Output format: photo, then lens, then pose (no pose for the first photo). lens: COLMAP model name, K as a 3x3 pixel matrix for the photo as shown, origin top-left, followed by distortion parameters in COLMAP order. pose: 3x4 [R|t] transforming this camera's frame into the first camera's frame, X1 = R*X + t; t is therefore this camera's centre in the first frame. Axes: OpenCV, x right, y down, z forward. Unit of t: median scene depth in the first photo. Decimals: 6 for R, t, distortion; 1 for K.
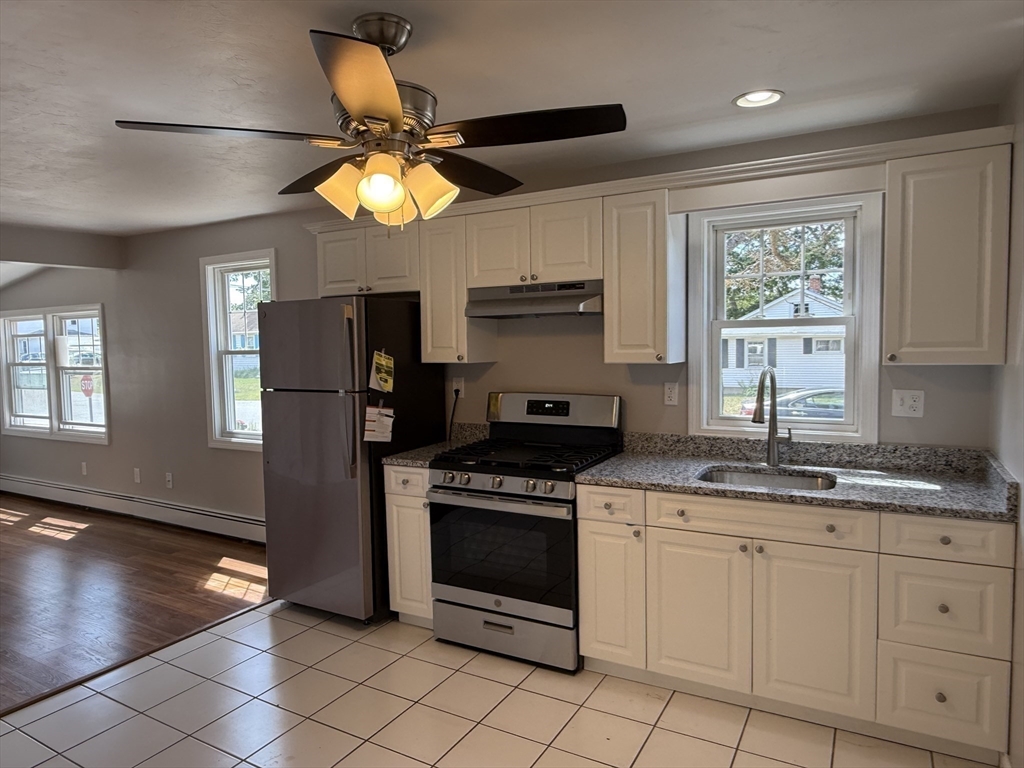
lens RADIAL K [[653.8, 0, 512.0], [0, 653.8, 384.0], [0, 0, 1]] dist [-0.000900, -0.000185]
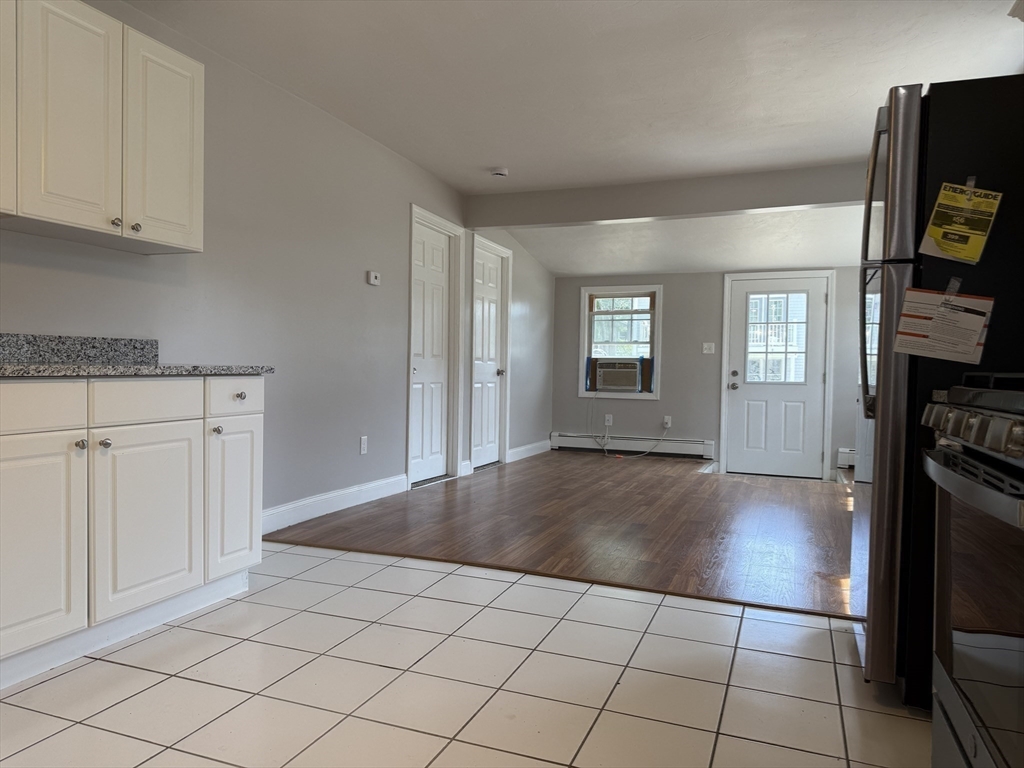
lens RADIAL K [[717.1, 0, 510.0], [0, 717.1, 388.0], [0, 0, 1]] dist [0.104063, -0.145076]
pose [[0.133687, 0.043044, -0.990088, 0.332463], [-0.085450, 0.995836, 0.031756, 0.125083], [0.987333, 0.080358, 0.136809, 0.606091]]
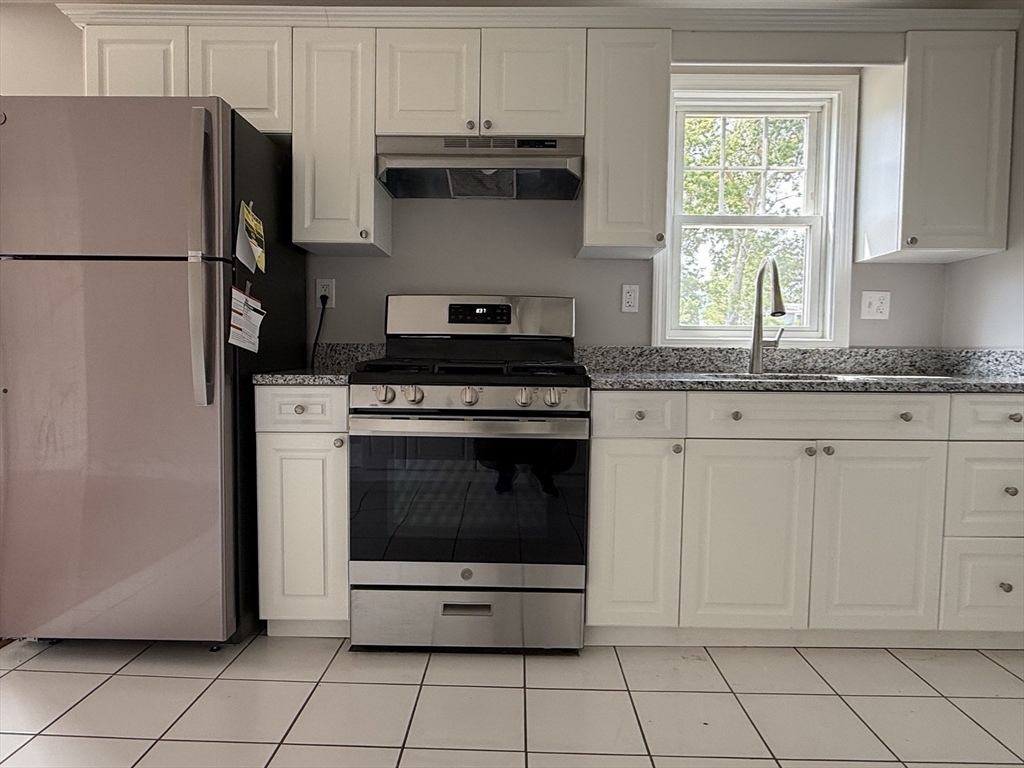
lens RADIAL K [[635.3, 0, 512.0], [0, 635.3, 384.0], [0, 0, 1]] dist [-0.003543, -0.000086]
pose [[0.879562, 0.001800, 0.475780, -0.275964], [0.002798, 0.999956, -0.008956, 0.131289], [-0.475775, 0.009208, 0.879519, 0.361241]]
